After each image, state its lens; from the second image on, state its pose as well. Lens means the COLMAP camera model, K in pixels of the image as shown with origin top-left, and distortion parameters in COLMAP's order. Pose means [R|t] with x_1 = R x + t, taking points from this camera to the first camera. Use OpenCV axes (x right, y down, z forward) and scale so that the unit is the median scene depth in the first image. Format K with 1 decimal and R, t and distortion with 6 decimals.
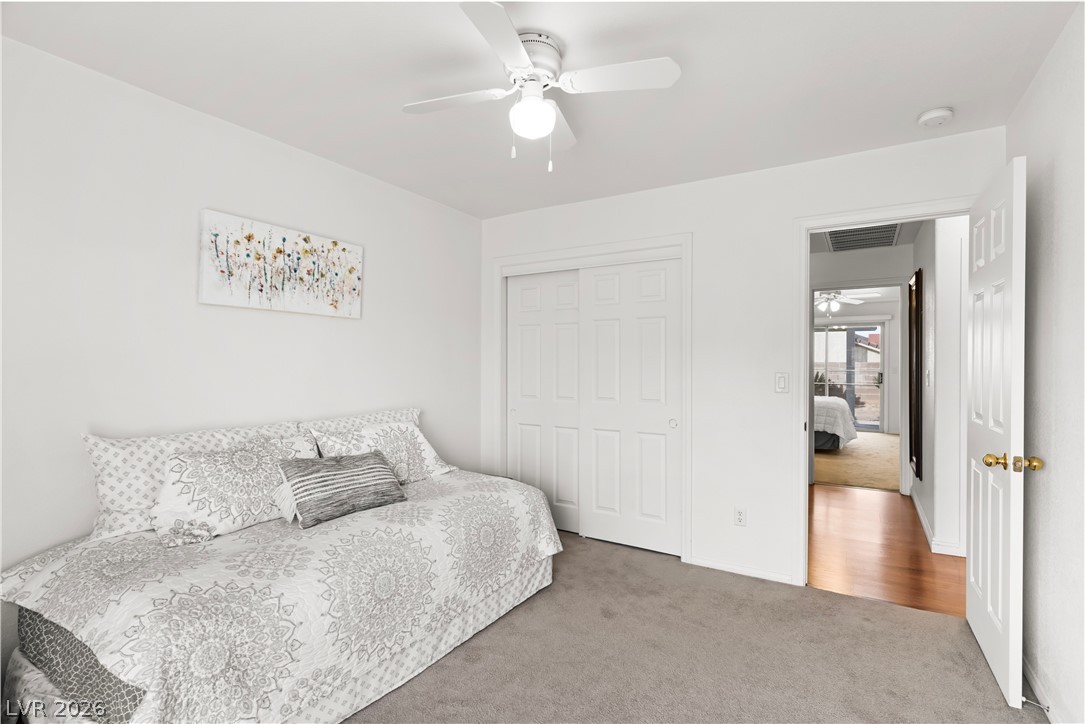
lens RADIAL K [[520.7, 0, 538.2], [0, 520.7, 364.4], [0, 0, 1]] dist [0.002334, 0.000393]
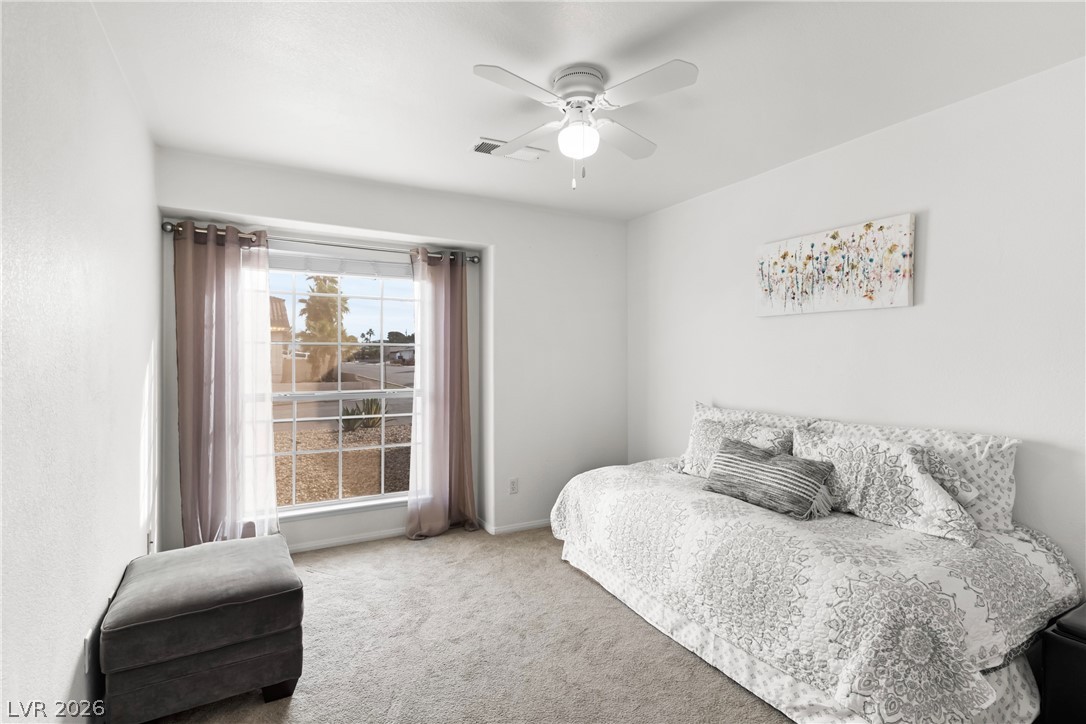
lens RADIAL K [[521.2, 0, 545.4], [0, 521.2, 362.3], [0, 0, 1]] dist [0.002334, 0.000393]
pose [[-0.483448, -0.001043, -0.875373, 0.709497], [-0.007822, 0.999965, 0.003128, -0.000795], [0.875338, 0.008359, -0.483439, 1.046471]]
